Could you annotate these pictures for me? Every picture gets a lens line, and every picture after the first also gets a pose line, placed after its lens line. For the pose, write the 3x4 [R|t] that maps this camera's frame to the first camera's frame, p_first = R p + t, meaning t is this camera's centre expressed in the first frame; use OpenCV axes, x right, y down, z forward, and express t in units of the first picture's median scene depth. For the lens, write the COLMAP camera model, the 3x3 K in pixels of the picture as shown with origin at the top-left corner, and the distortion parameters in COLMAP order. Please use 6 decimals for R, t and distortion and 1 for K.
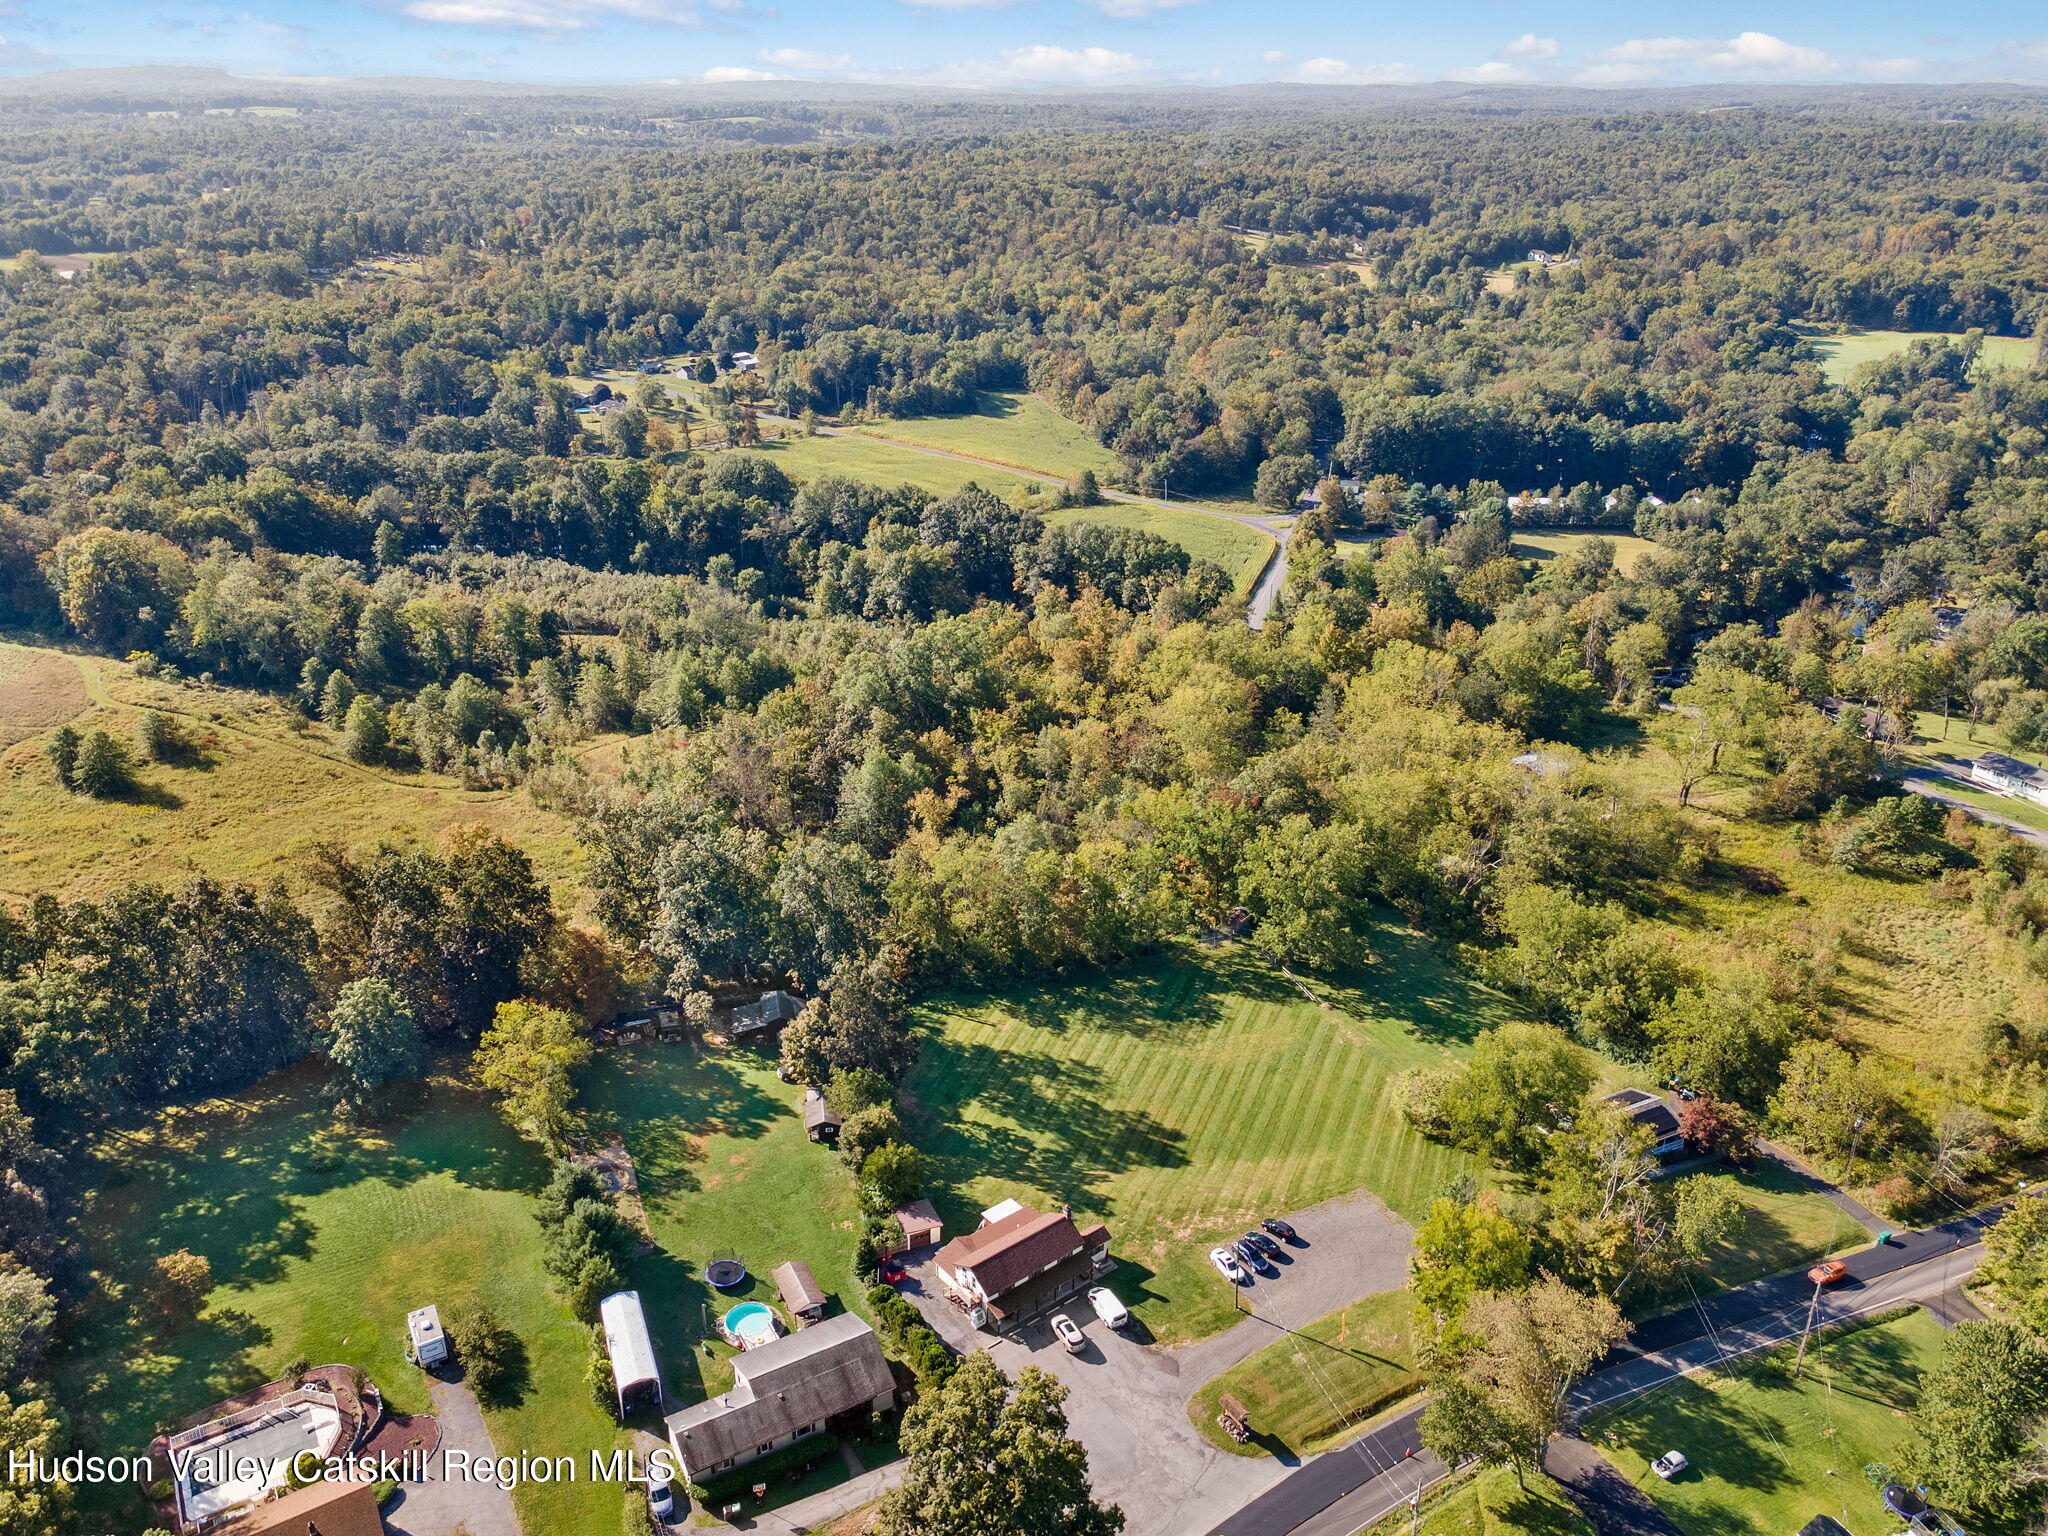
lens RADIAL K [[1508.7, 0, 1015.8], [0, 1508.7, 775.3], [0, 0, 1]] dist [0.032481, 0.014156]
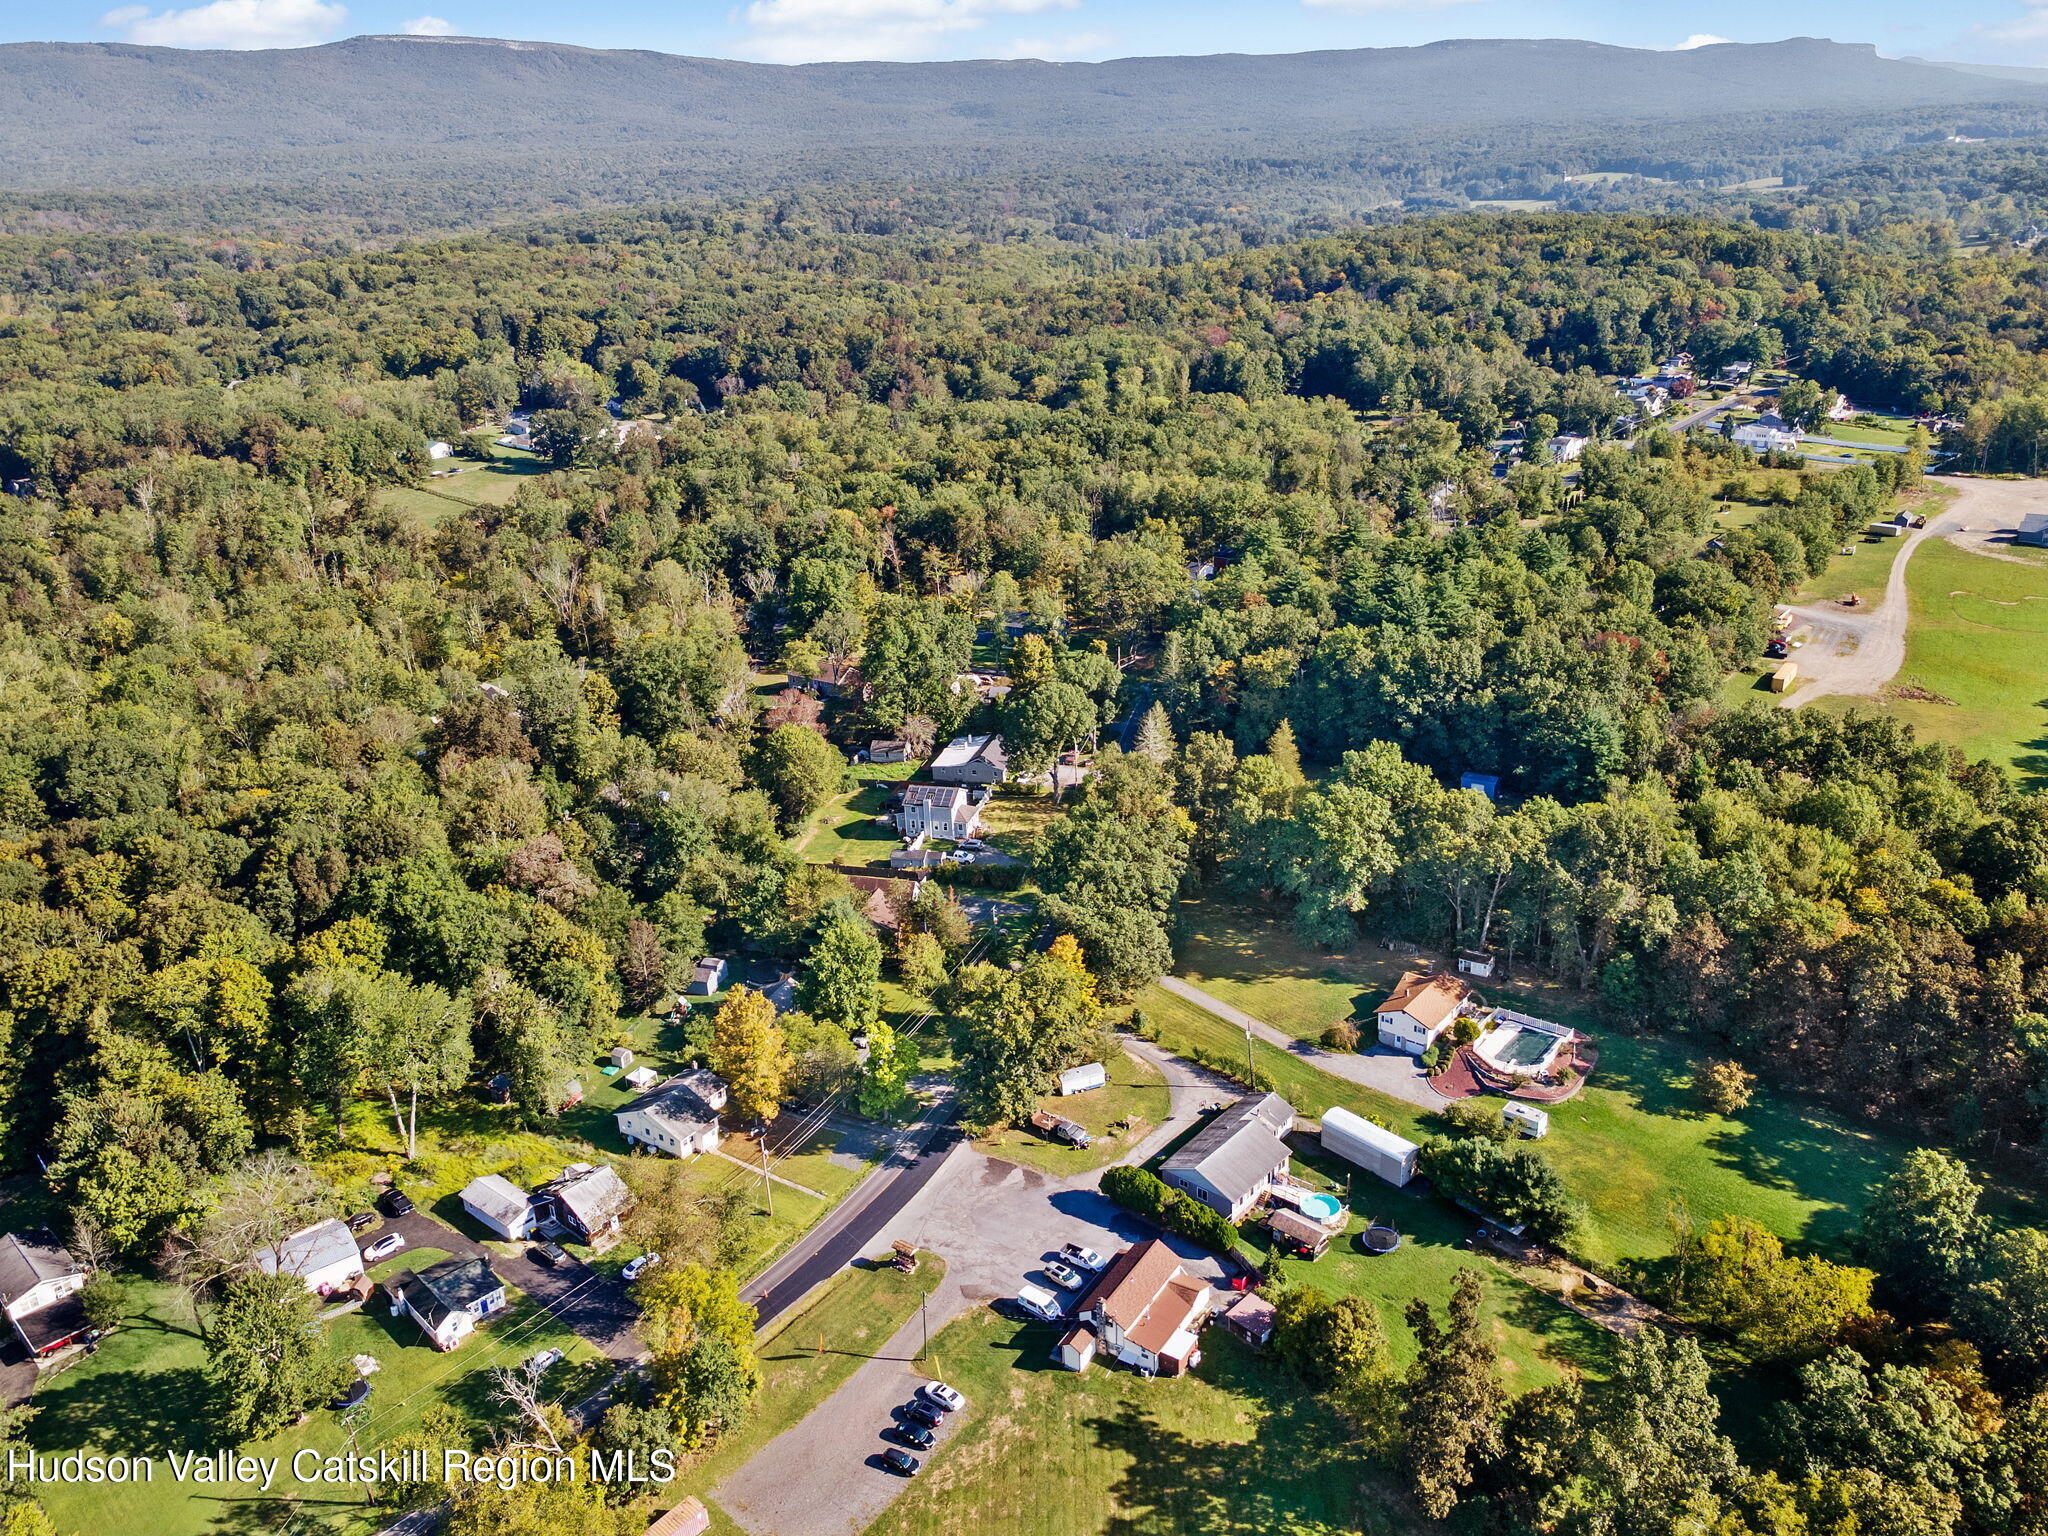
lens RADIAL K [[1642.1, 0, 1024.0], [0, 1642.1, 768.0], [0, 0, 1]] dist [-0.000594, 0.002196]
pose [[-0.939734, 0.146310, -0.309020, 0.171017], [-0.117287, 0.711025, 0.693316, -0.327289], [0.321160, 0.687777, -0.651014, 0.686557]]
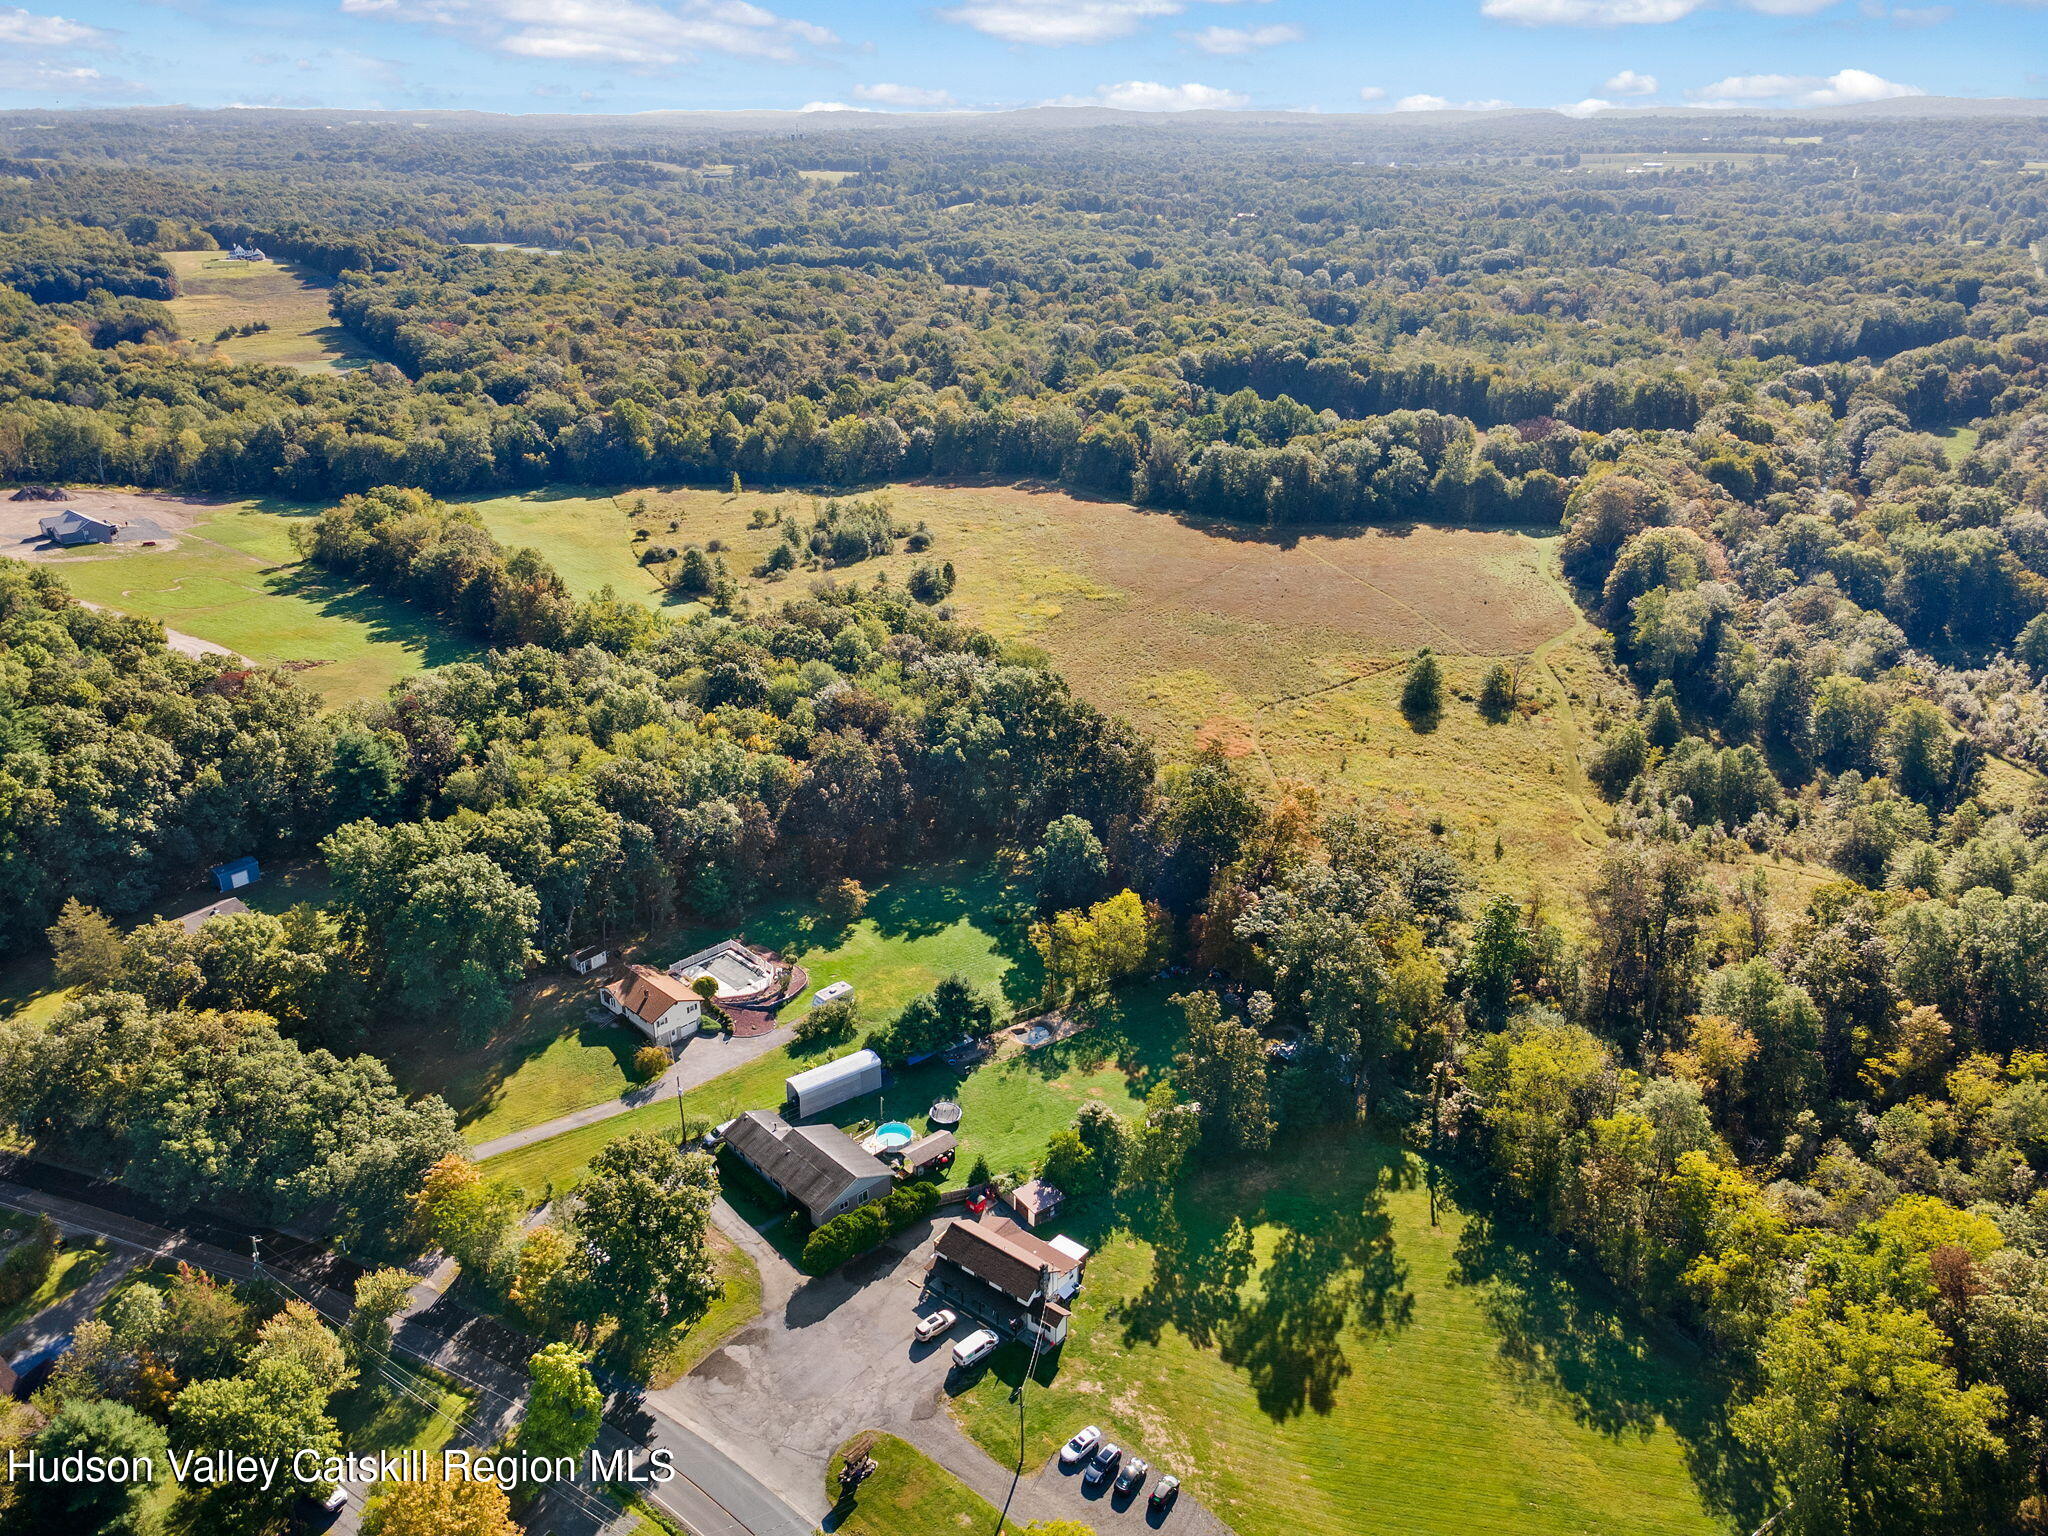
lens RADIAL K [[1532.6, 0, 1024.0], [0, 1532.6, 768.0], [0, 0, 1]] dist [0.027008, 0.017534]
pose [[0.232423, 0.382266, -0.894345, 0.387250], [-0.403220, 0.874654, 0.269060, -0.127601], [0.885095, 0.298082, 0.357427, 0.252982]]
